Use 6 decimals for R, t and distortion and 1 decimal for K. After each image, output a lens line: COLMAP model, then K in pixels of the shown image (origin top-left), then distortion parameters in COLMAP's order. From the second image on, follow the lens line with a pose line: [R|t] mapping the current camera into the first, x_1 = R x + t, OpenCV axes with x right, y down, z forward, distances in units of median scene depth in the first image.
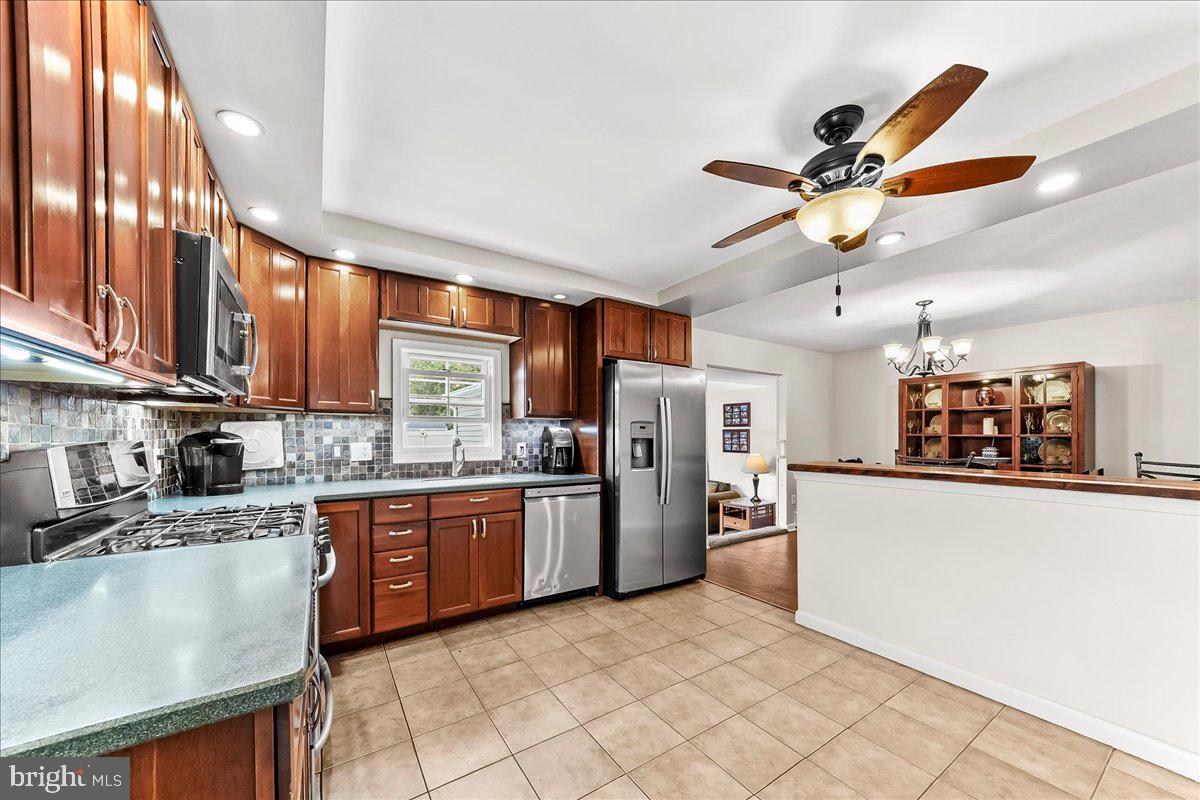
lens RADIAL K [[424.6, 0, 595.7], [0, 424.6, 435.2], [0, 0, 1]] dist [0.000021, 0.000019]
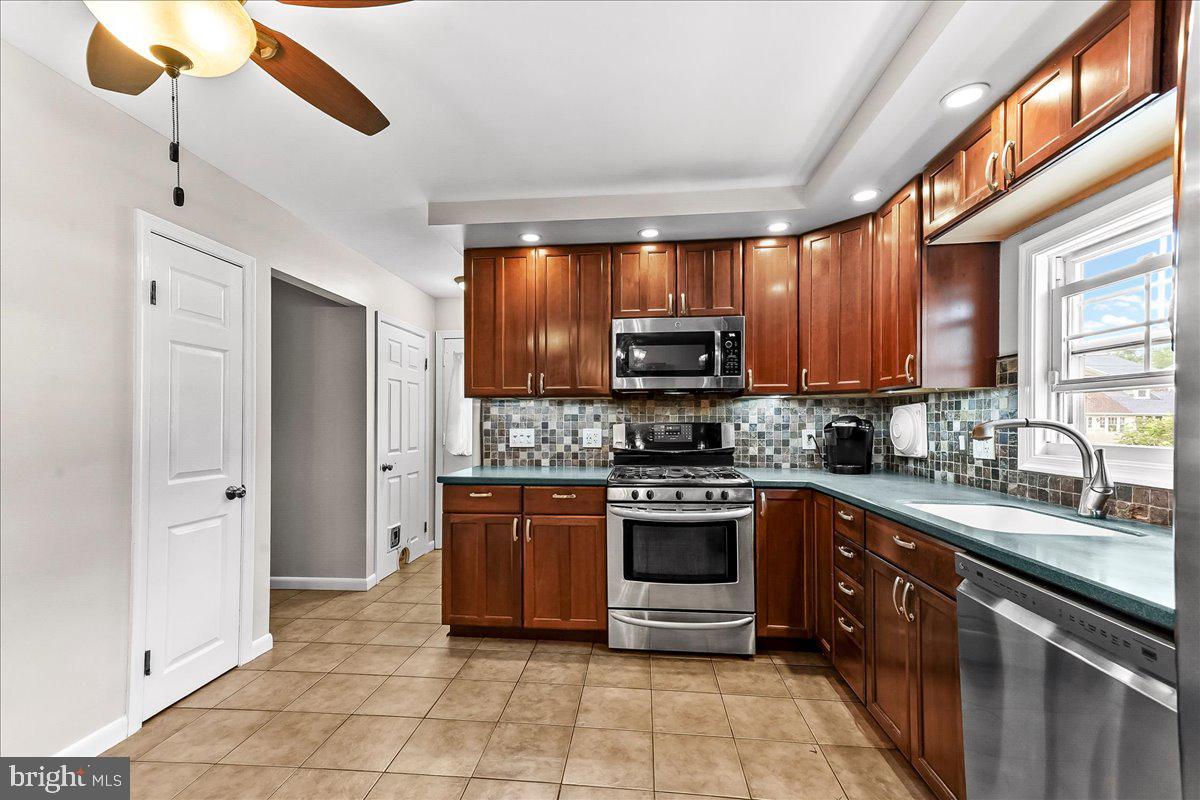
lens RADIAL K [[498.6, 0, 592.1], [0, 498.6, 419.5], [0, 0, 1]] dist [0.027072, 0.000096]
pose [[-0.630557, -0.004328, -0.776131, 0.373309], [-0.004723, 0.999987, -0.001739, 0.004503], [0.776128, 0.002569, -0.630570, 0.924087]]
